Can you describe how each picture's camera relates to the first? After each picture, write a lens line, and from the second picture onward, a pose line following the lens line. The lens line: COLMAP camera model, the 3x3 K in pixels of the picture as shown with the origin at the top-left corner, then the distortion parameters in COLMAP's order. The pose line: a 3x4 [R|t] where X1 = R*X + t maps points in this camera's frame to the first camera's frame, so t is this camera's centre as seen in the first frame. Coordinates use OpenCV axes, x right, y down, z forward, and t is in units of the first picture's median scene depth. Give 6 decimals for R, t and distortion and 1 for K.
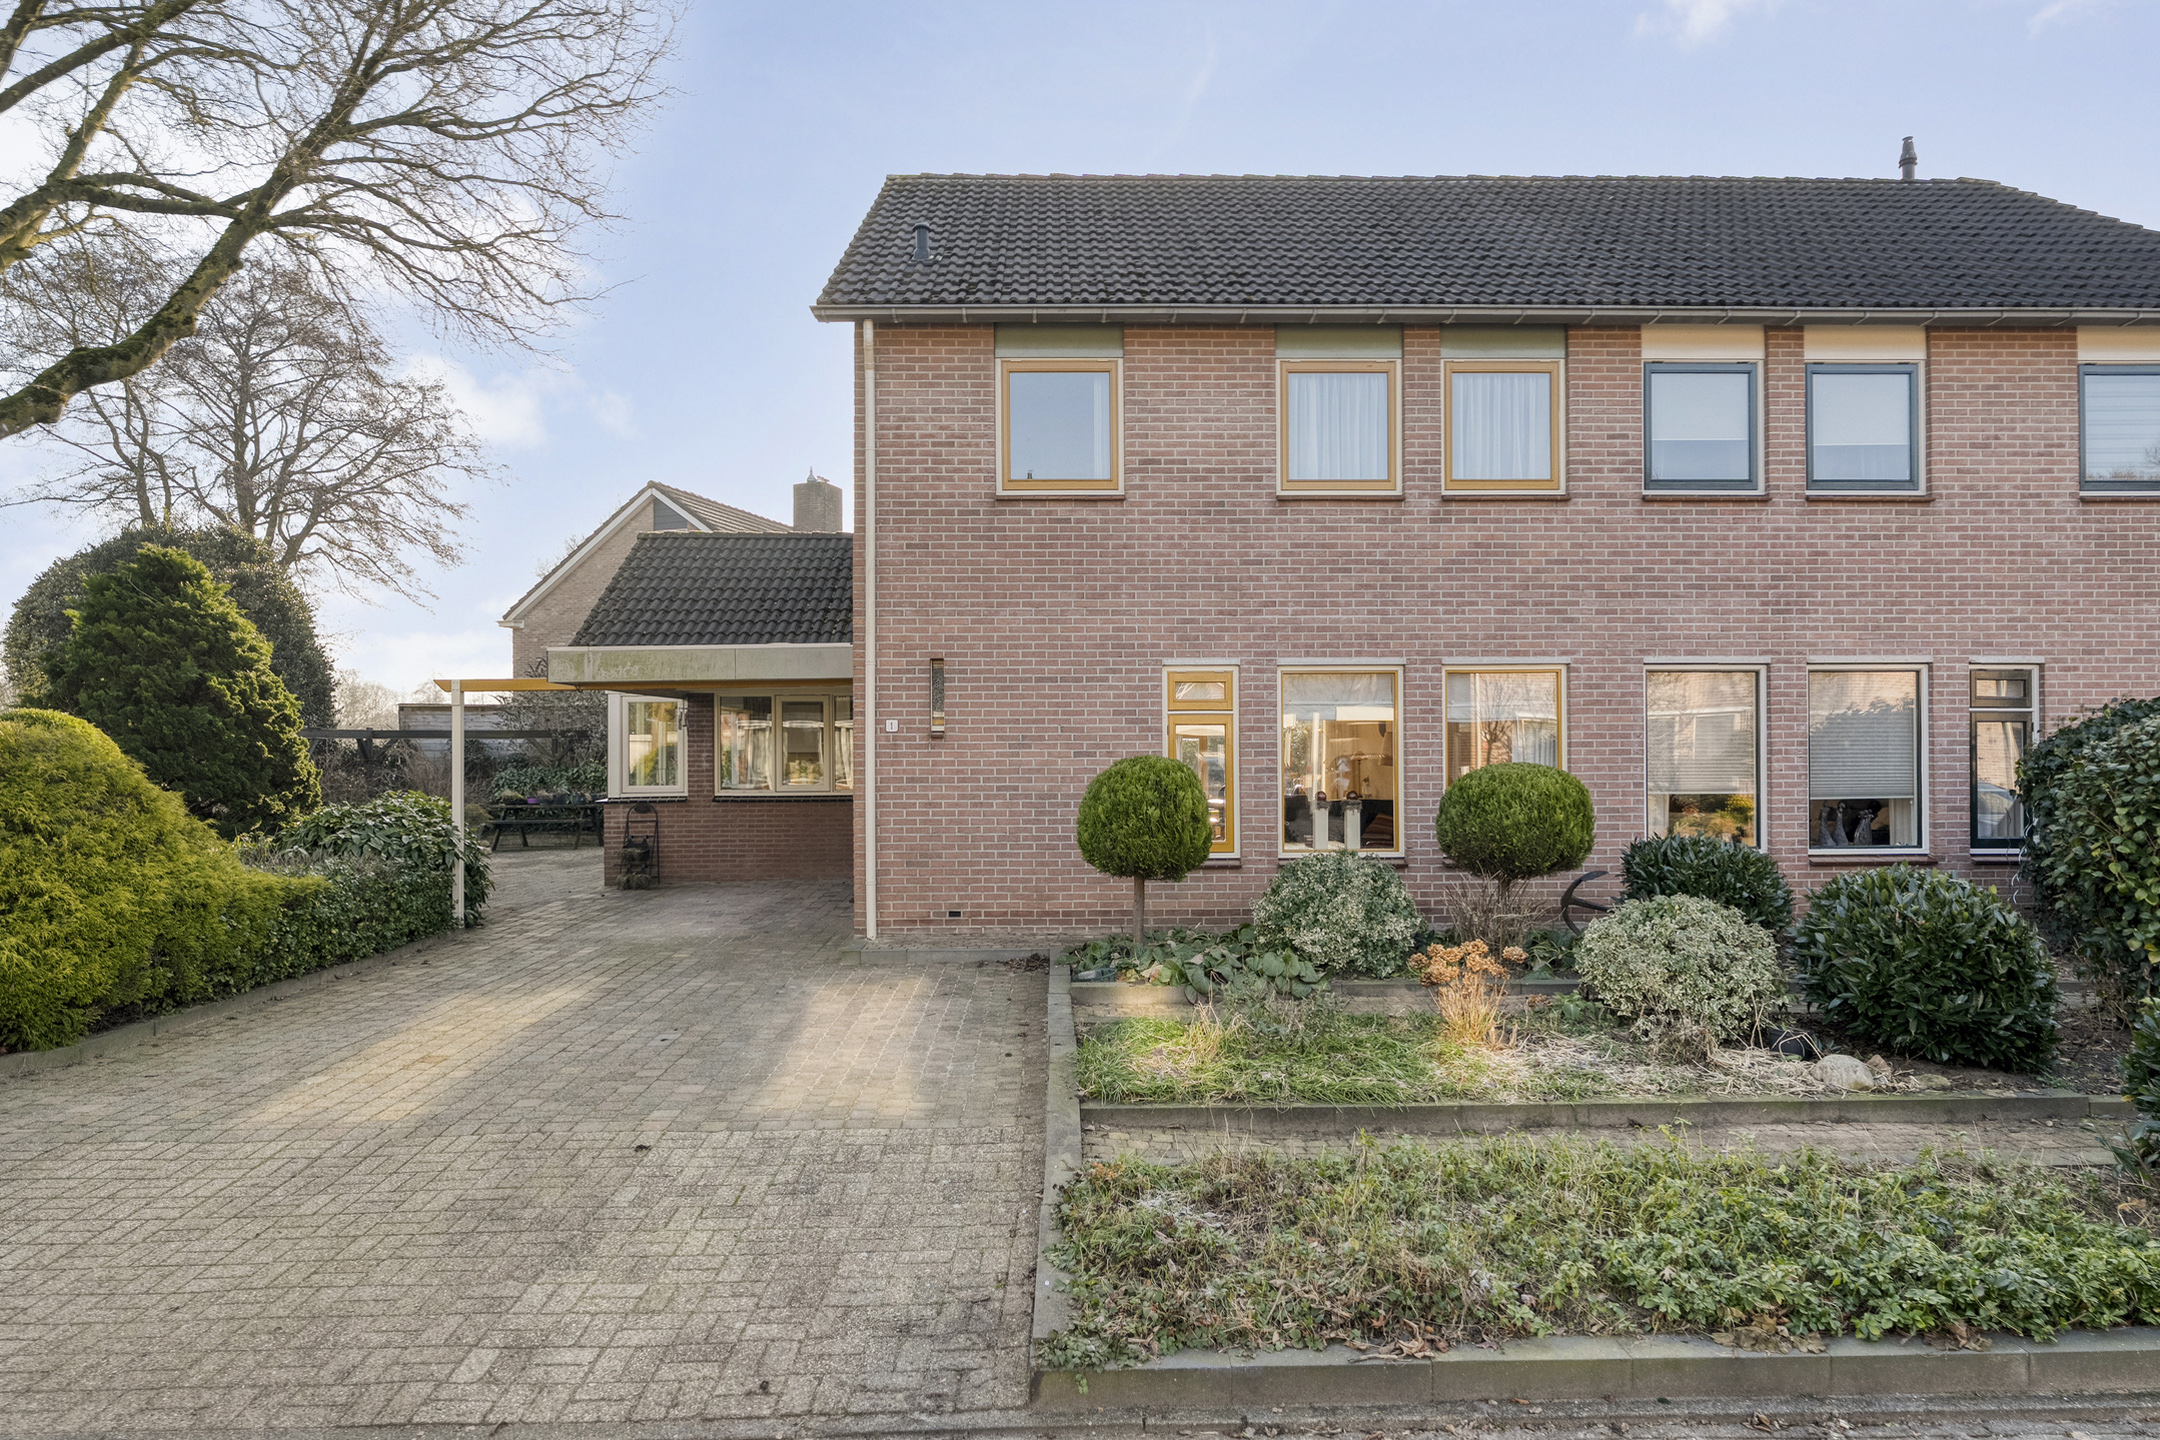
lens RADIAL K [[1274.2, 0, 1084.0], [0, 1274.2, 731.3], [0, 0, 1]] dist [0.002413, -0.001161]
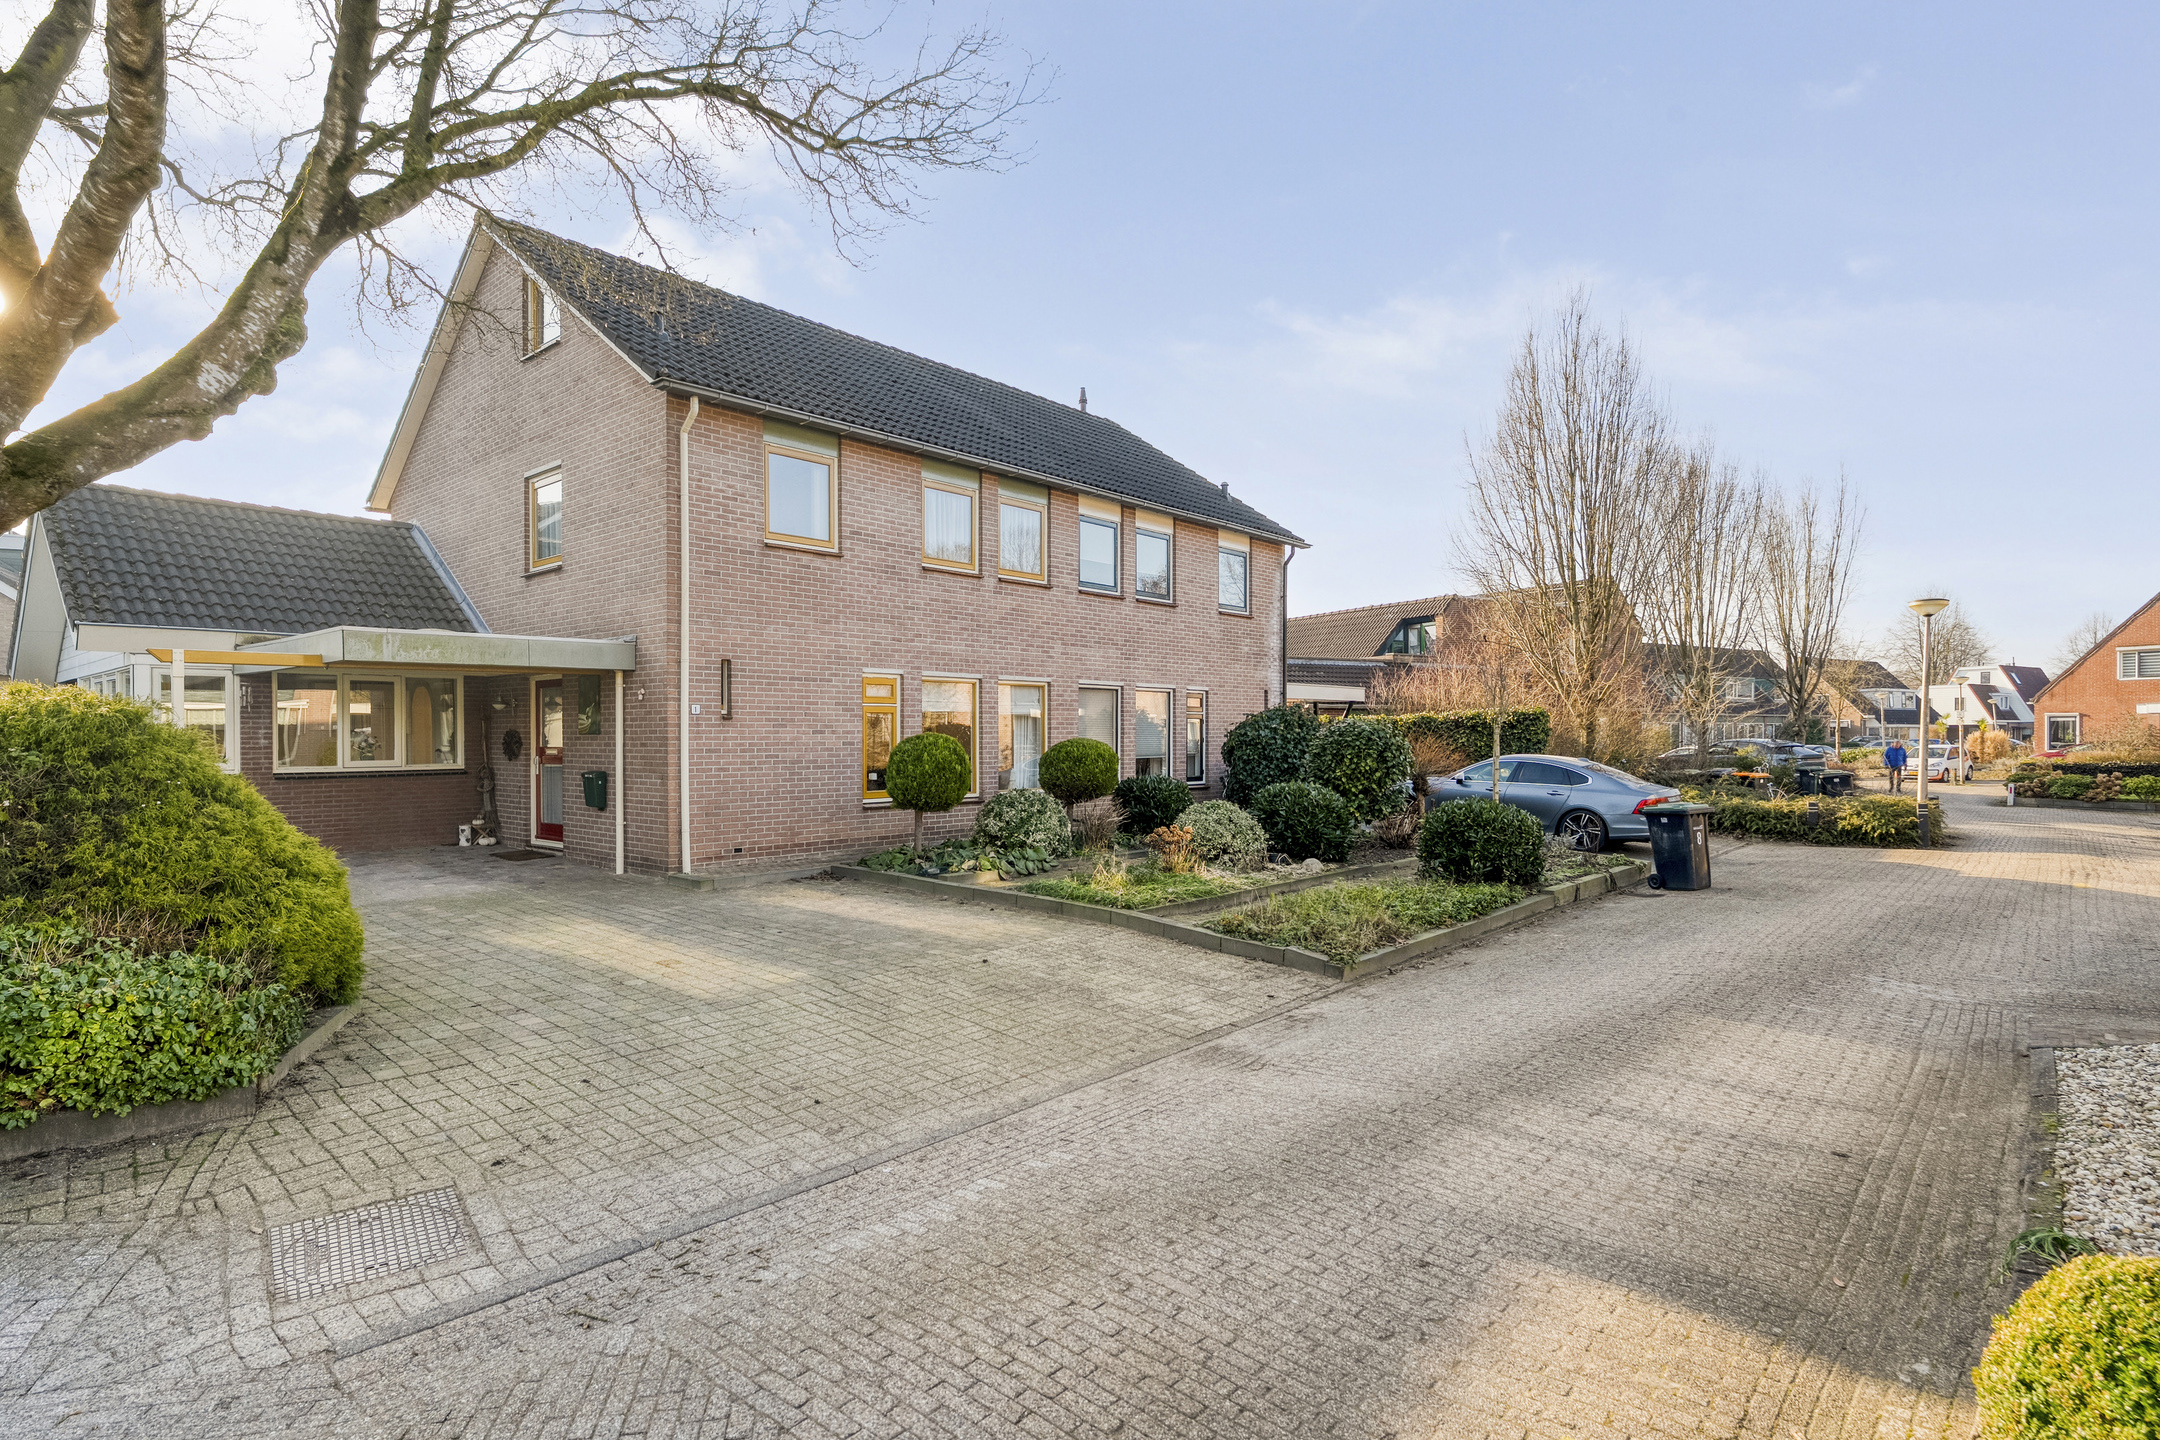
lens RADIAL K [[1061.2, 0, 1078.8], [0, 1061.2, 731.4], [0, 0, 1]] dist [0.000731, 0.000025]
pose [[0.689263, 0.006334, 0.724483, -0.652830], [-0.015451, 0.999863, 0.005958, 0.005624], [-0.724346, -0.015301, 0.689267, -0.030796]]
